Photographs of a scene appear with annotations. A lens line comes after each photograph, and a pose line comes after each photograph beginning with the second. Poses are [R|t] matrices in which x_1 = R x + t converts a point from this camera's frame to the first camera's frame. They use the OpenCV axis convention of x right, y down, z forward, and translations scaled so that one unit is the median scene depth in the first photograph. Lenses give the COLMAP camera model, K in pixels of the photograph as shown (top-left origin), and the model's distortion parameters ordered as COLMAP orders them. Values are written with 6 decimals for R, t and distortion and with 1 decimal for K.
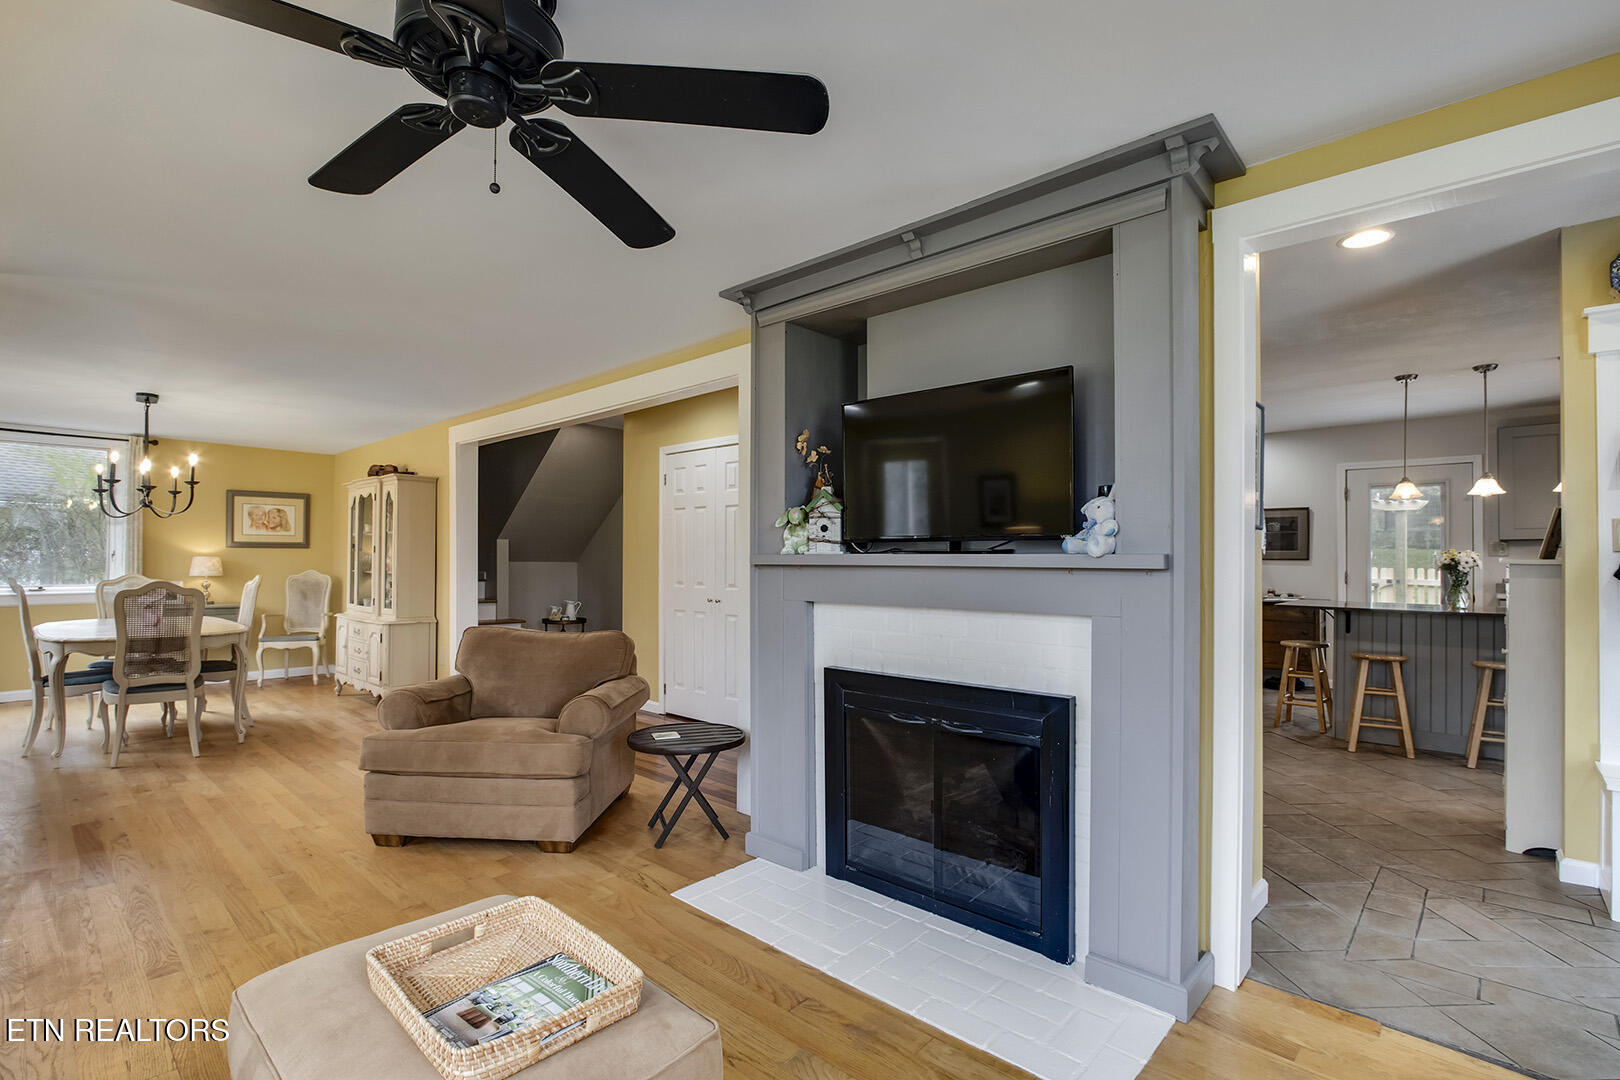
lens RADIAL K [[756.9, 0, 806.3], [0, 756.9, 555.5], [0, 0, 1]] dist [-0.021798, 0.002787]
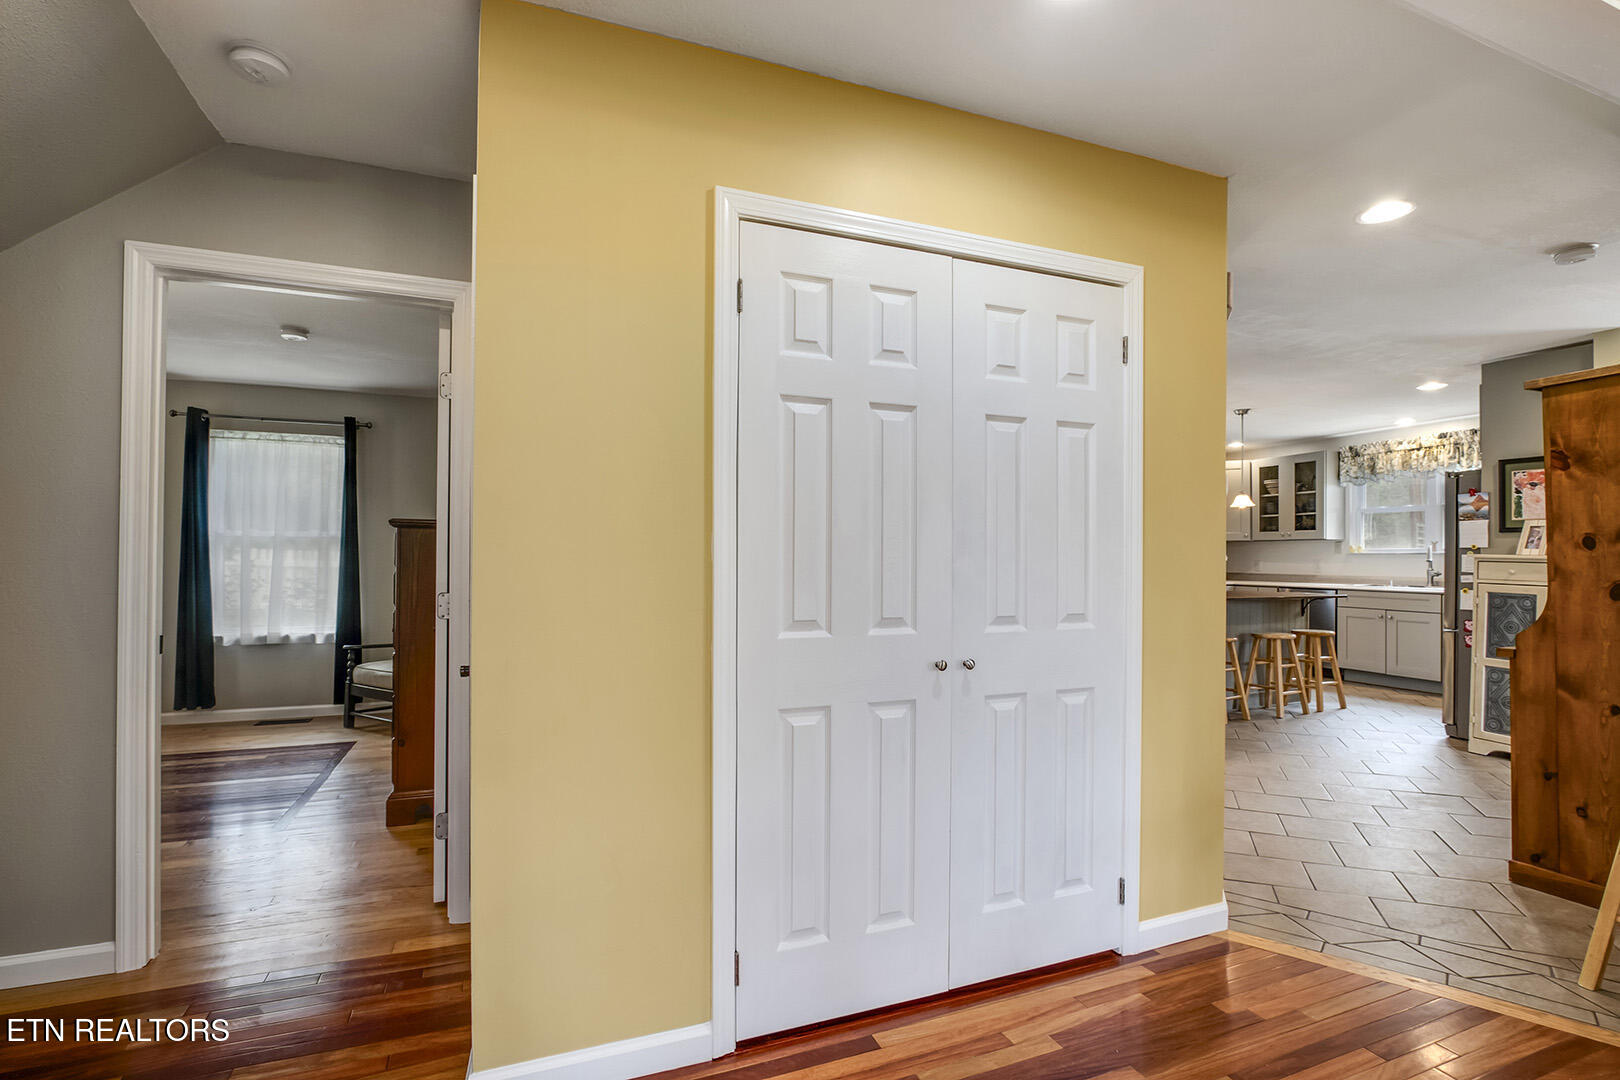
lens RADIAL K [[756.9, 0, 812.1], [0, 756.9, 548.7], [0, 0, 1]] dist [-0.021798, 0.002787]
pose [[0.439962, 0.008240, 0.897979, -0.577573], [-0.006341, 0.999961, -0.006069, 0.006033], [-0.897994, -0.003024, 0.439997, 1.056934]]
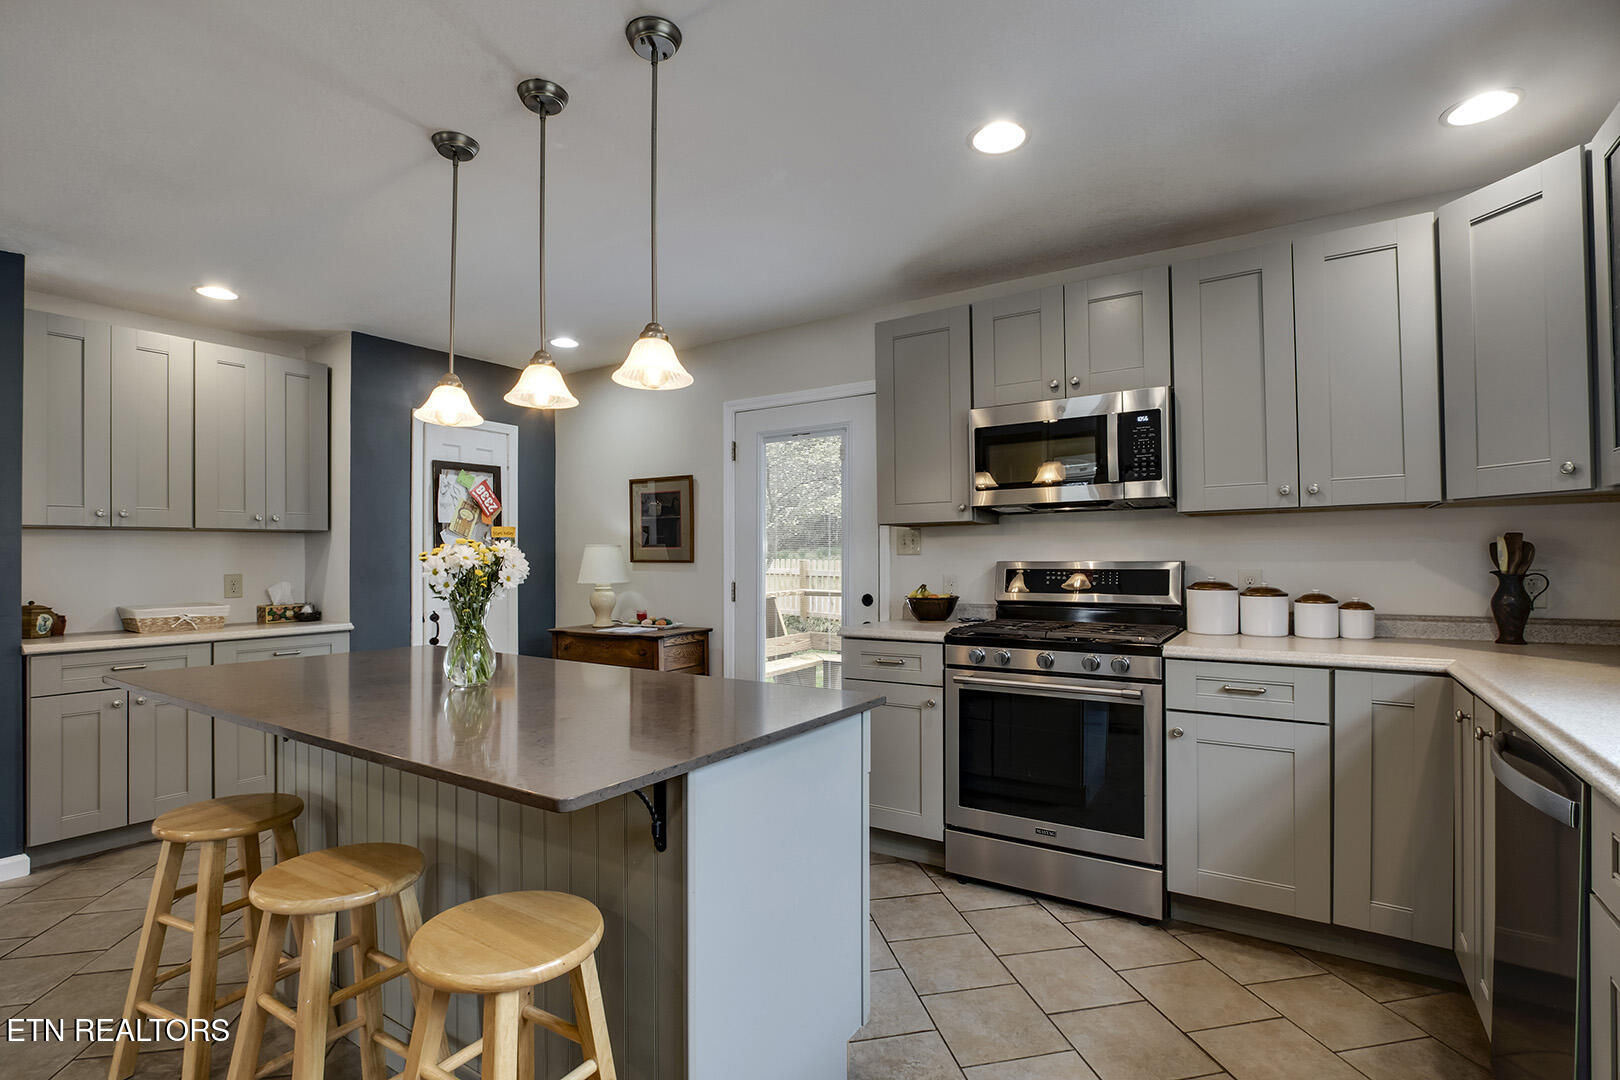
lens RADIAL K [[756.9, 0, 811.1], [0, 756.9, 552.3], [0, 0, 1]] dist [-0.021798, 0.002787]
pose [[0.986498, -0.006255, 0.163654, 1.006045], [0.007161, 0.999962, -0.004951, 0.002383], [-0.163616, 0.006056, 0.986505, 0.576599]]
